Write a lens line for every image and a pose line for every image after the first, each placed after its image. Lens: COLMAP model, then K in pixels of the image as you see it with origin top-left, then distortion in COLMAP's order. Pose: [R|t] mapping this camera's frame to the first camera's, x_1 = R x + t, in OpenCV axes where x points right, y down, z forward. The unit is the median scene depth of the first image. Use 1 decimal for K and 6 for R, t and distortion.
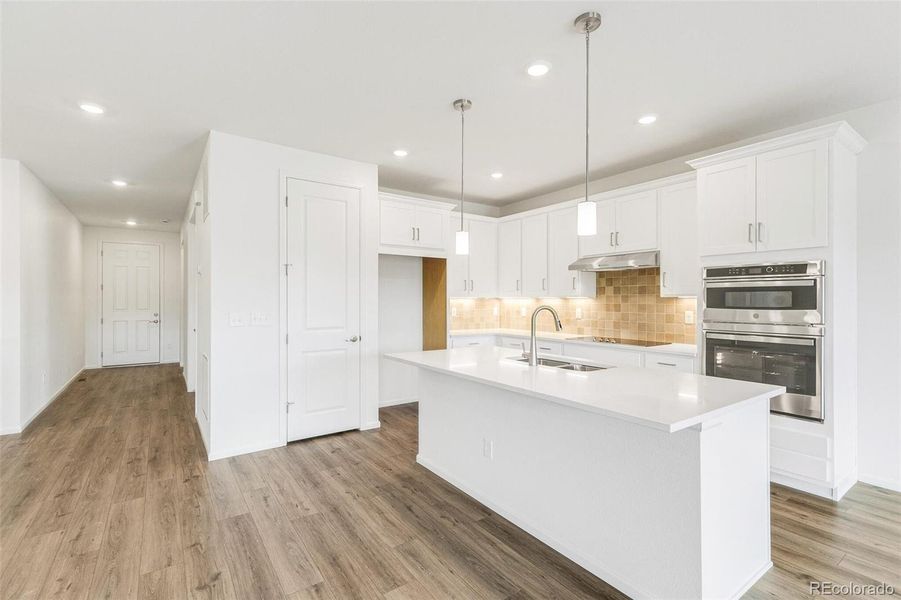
lens RADIAL K [[404.8, 0, 455.1], [0, 404.8, 299.1], [0, 0, 1]] dist [0.010576, -0.001172]
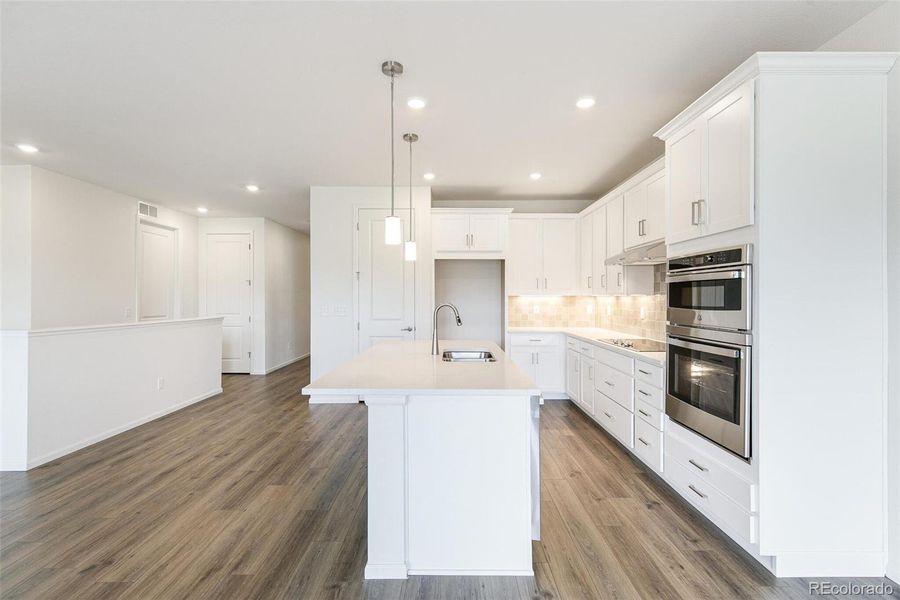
lens RADIAL K [[404.4, 0, 457.4], [0, 404.4, 296.5], [0, 0, 1]] dist [0.010576, -0.001172]
pose [[0.820817, -0.002122, -0.571187, 0.758398], [0.001022, 0.999997, -0.002245, 0.001235], [0.571190, 0.001259, 0.820817, 0.075329]]
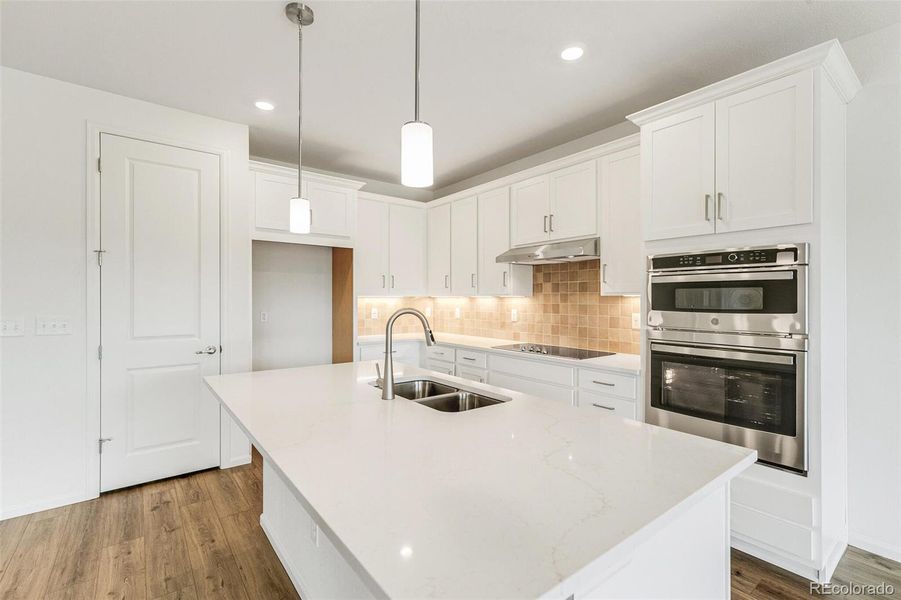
lens RADIAL K [[404.8, 0, 452.2], [0, 404.8, 297.3], [0, 0, 1]] dist [0.010576, -0.001172]
pose [[0.999026, 0.000650, 0.044115, 0.223849], [-0.000574, 0.999998, -0.001740, -0.000555], [-0.044116, 0.001713, 0.999025, 0.276969]]
